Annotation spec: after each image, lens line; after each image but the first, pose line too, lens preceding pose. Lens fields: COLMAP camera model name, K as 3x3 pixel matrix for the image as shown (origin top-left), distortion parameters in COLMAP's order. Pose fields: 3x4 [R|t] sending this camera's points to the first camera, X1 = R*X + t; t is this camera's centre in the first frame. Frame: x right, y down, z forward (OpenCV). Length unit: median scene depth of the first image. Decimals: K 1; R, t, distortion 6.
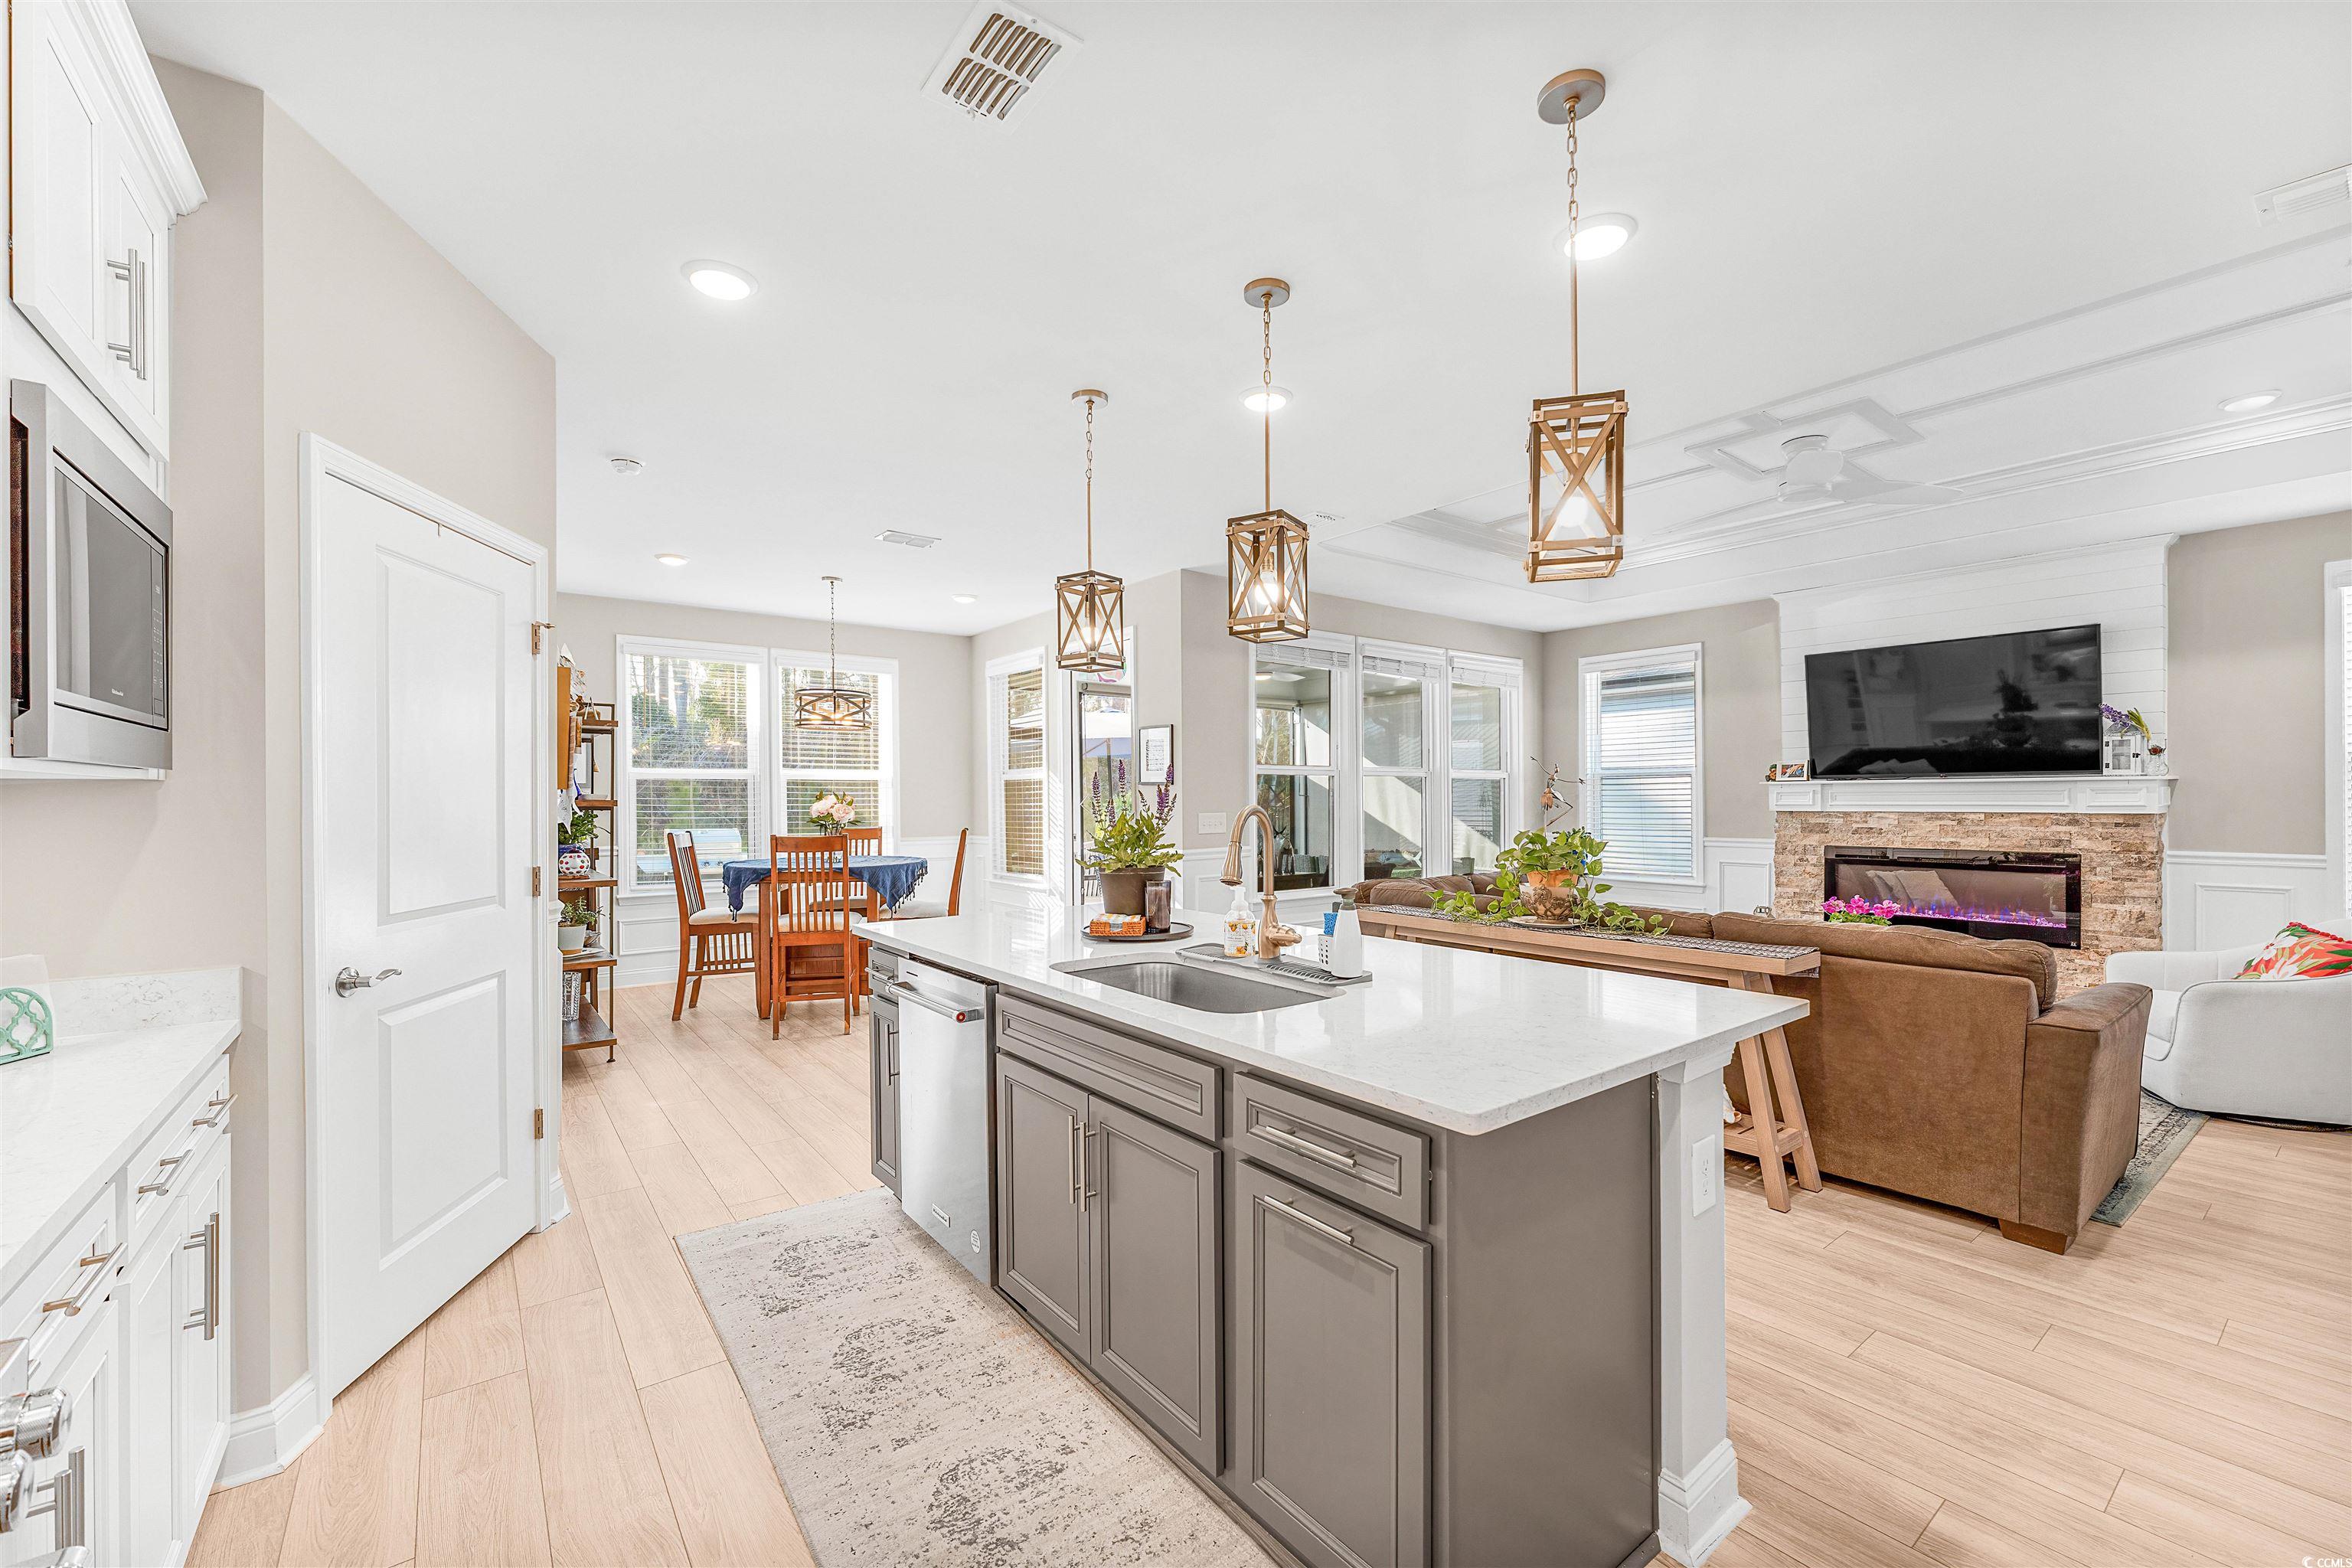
lens RADIAL K [[935.9, 0, 1204.7], [0, 935.9, 805.8], [0, 0, 1]] dist [0.001099, -0.000384]
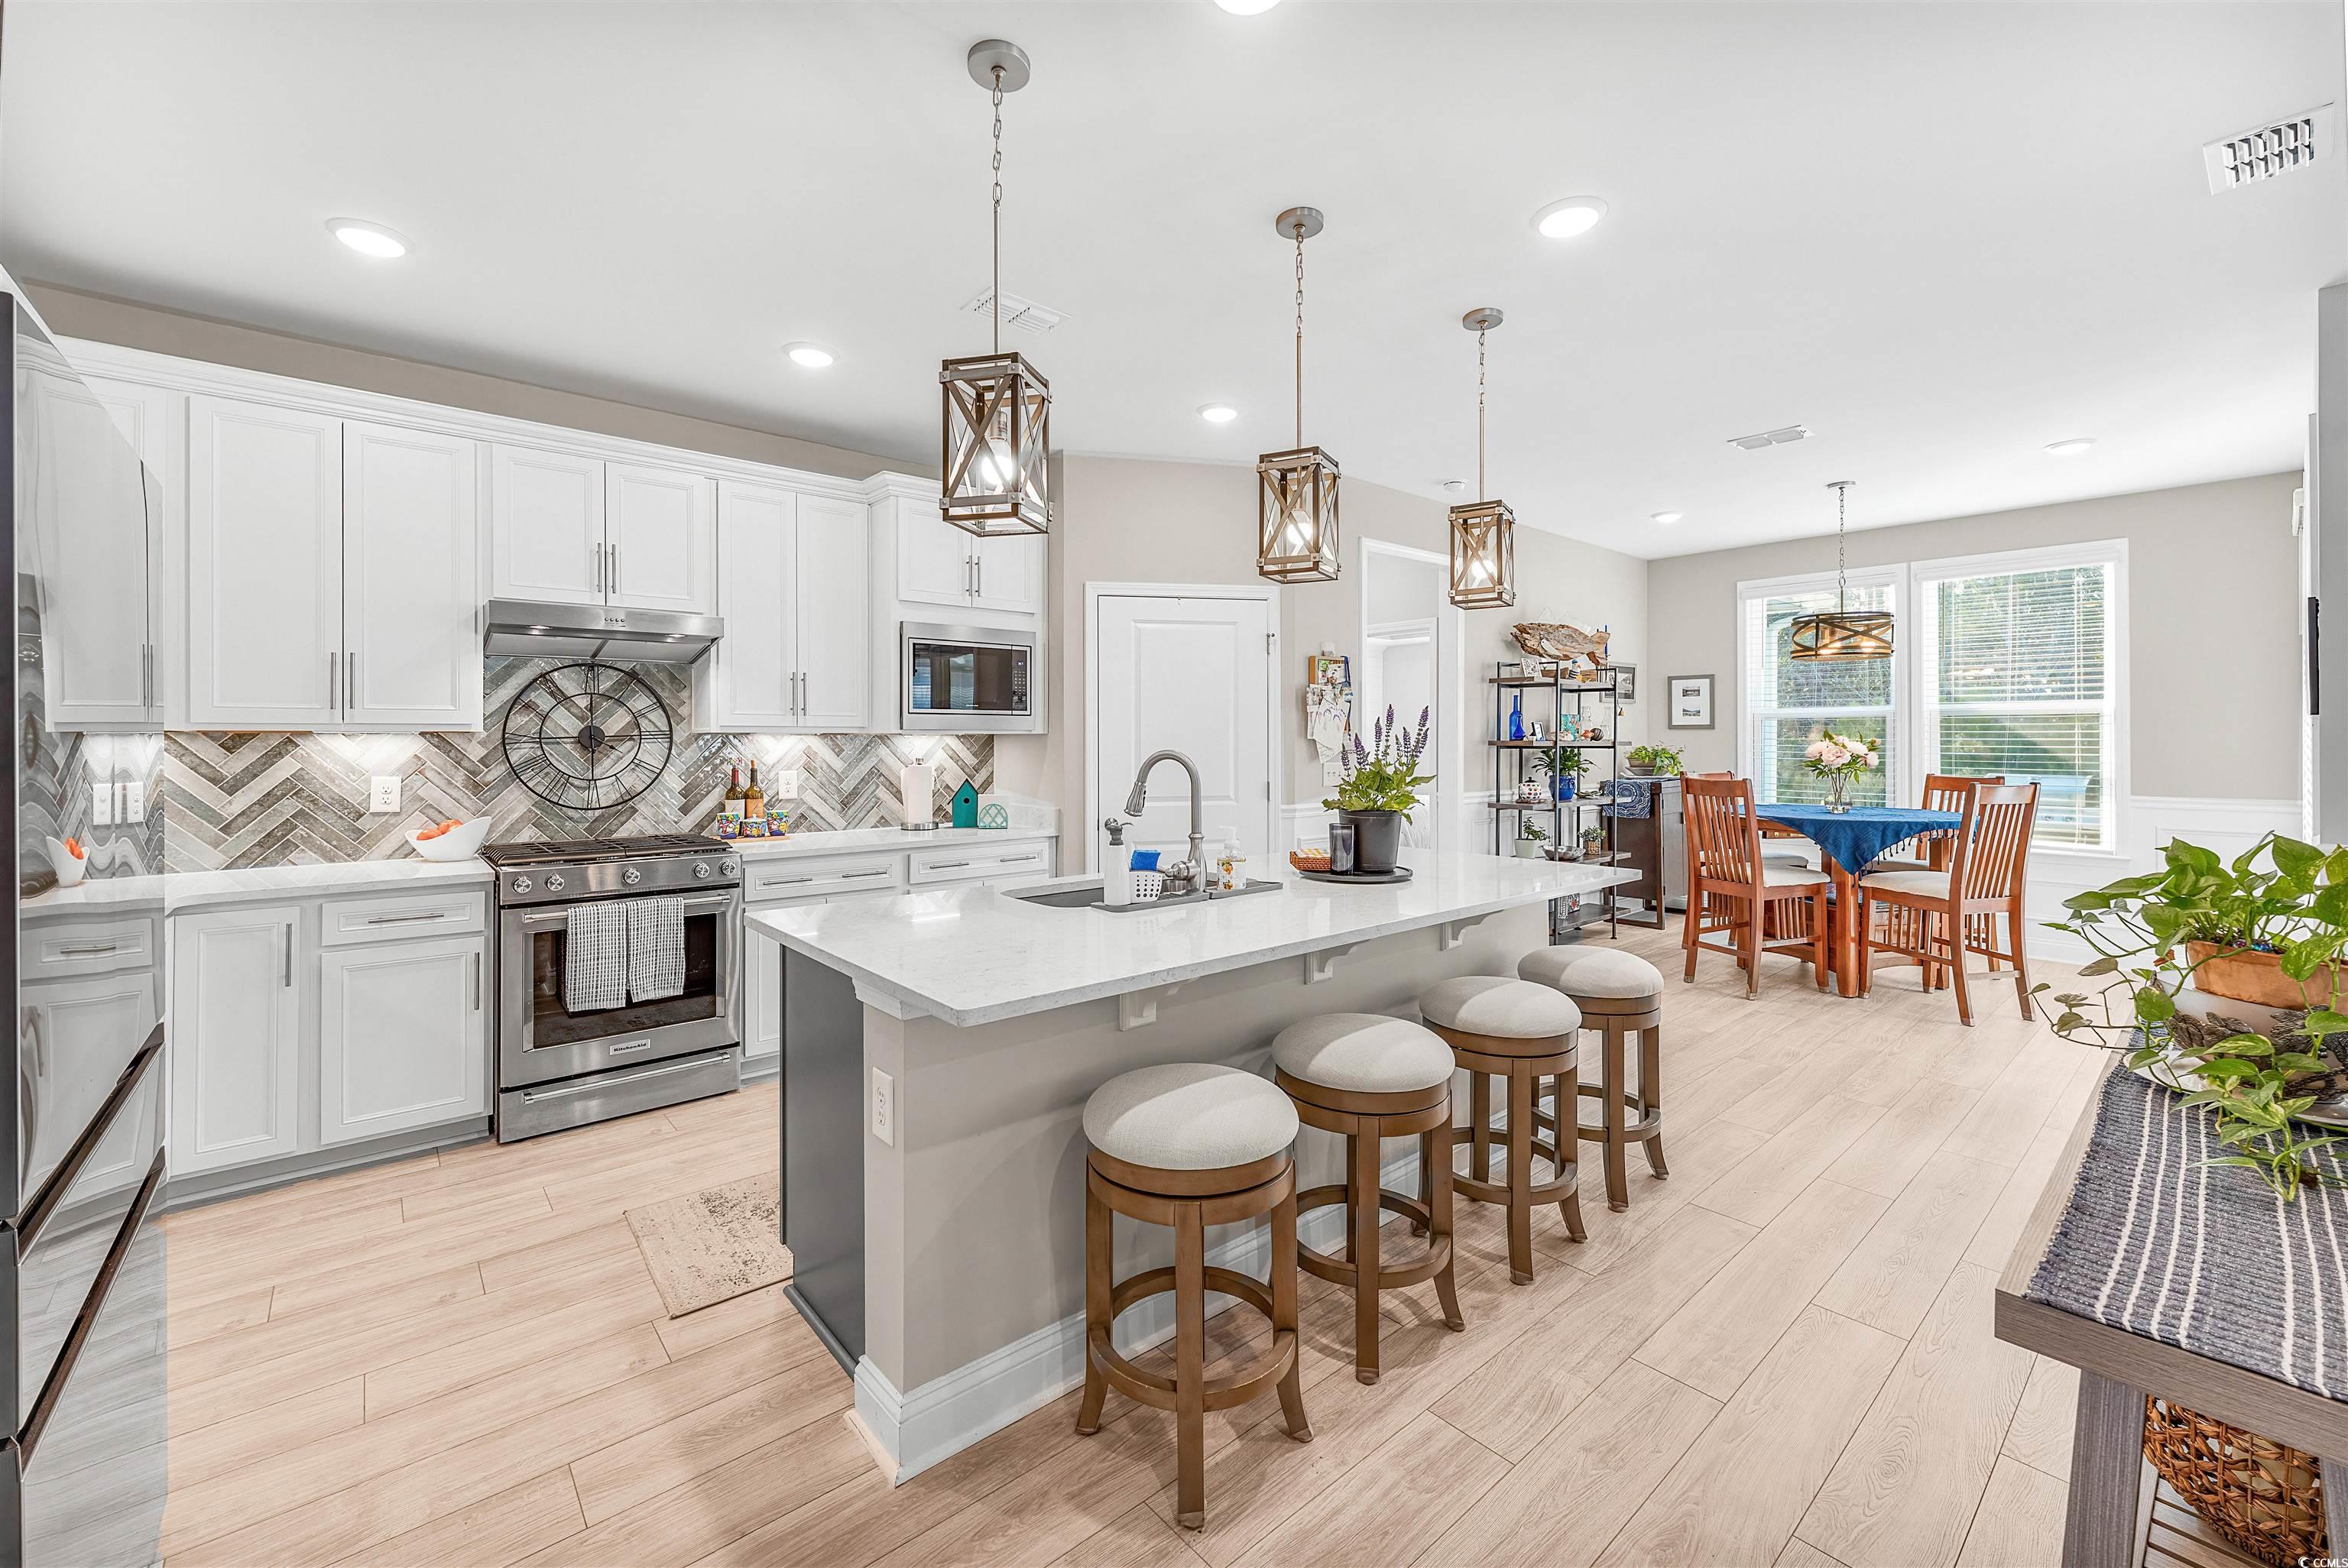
lens RADIAL K [[934.2, 0, 1153.9], [0, 934.2, 745.4], [0, 0, 1]] dist [0.001099, -0.000384]
pose [[0.043003, 0.008771, -0.999036, 0.493736], [-0.006175, 0.999945, 0.008513, -0.006363], [0.999056, 0.005803, 0.043055, 0.389185]]
